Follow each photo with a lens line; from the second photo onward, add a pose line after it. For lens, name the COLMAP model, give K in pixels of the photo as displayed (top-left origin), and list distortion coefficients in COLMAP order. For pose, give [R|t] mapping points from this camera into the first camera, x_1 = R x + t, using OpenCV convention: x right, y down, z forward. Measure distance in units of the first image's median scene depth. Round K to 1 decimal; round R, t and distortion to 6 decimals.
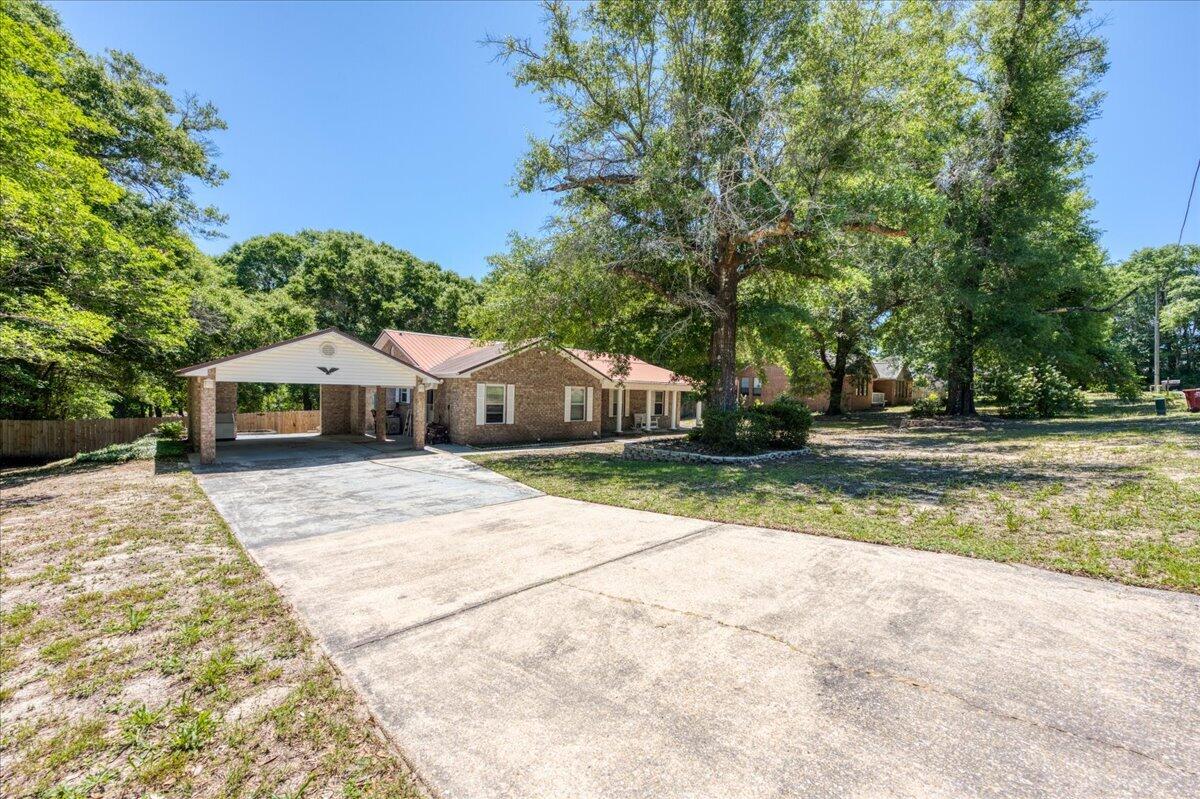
lens RADIAL K [[474.6, 0, 603.4], [0, 474.6, 402.5], [0, 0, 1]] dist [-0.001881, 0.000476]
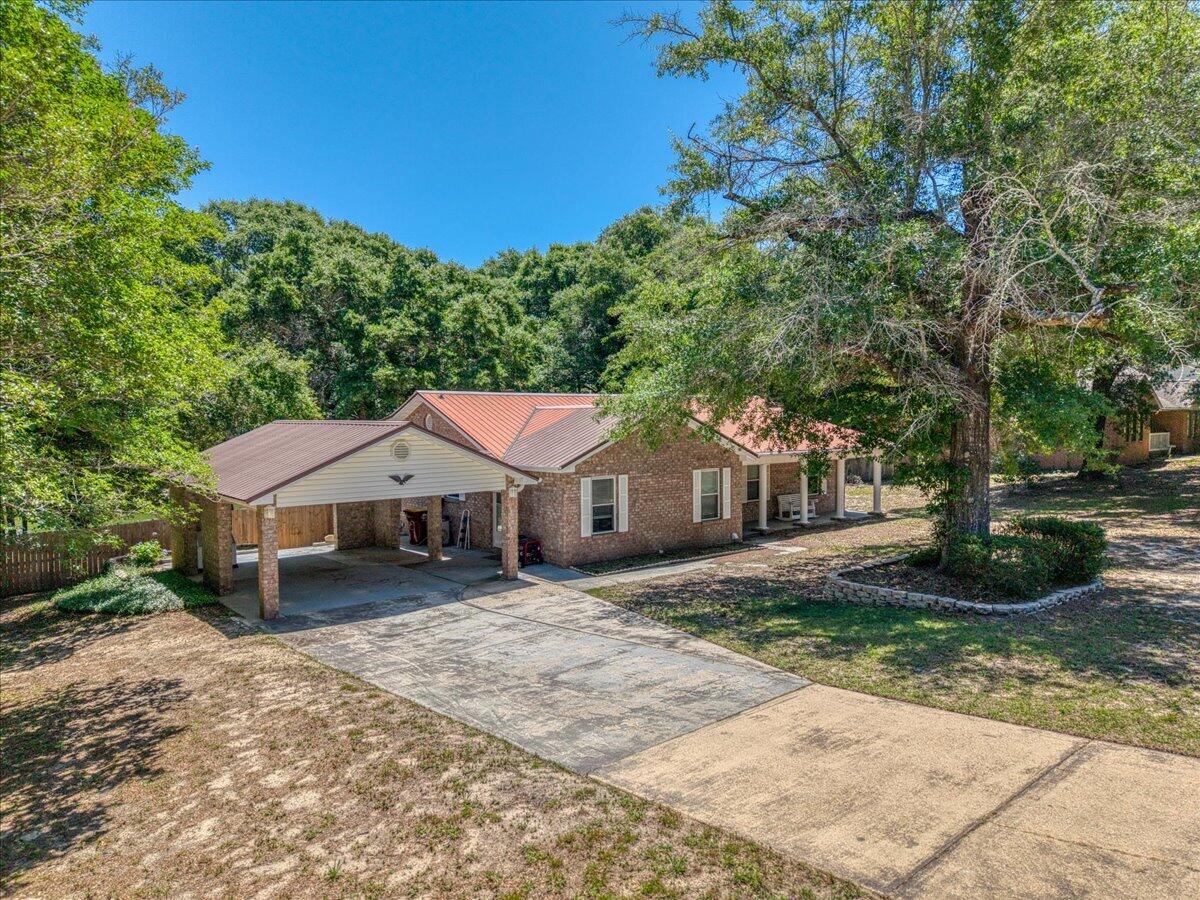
lens RADIAL K [[799.0, 0, 606.6], [0, 799.0, 452.3], [0, 0, 1]] dist [0.025509, -0.022859]
pose [[0.997723, -0.031254, -0.059774, -0.146020], [0.032485, 0.999278, 0.019726, -0.092612], [0.059114, -0.021622, 0.998017, -0.150595]]
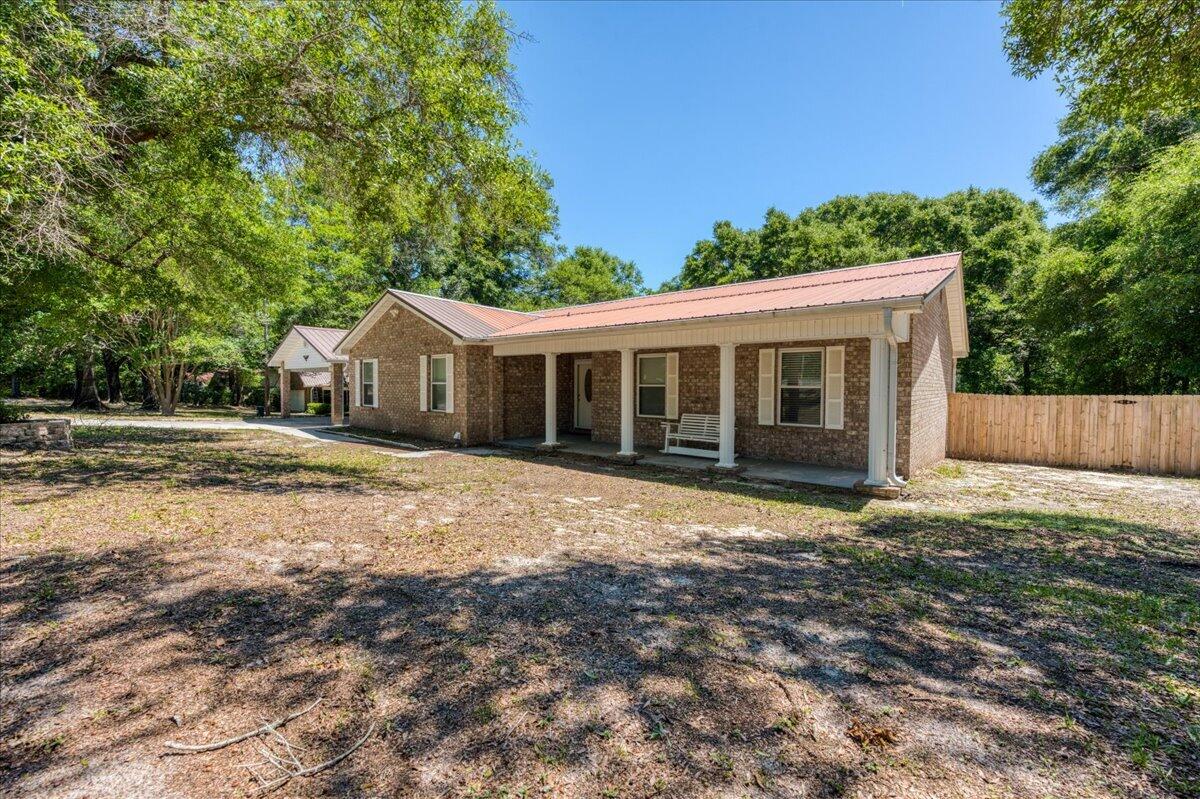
lens RADIAL K [[474.6, 0, 600.5], [0, 474.6, 395.6], [0, 0, 1]] dist [-0.001881, 0.000476]
pose [[0.106137, 0.002784, -0.994348, 0.639735], [-0.023636, 0.999721, 0.000276, 0.015179], [0.994071, 0.023473, 0.106174, 1.275210]]
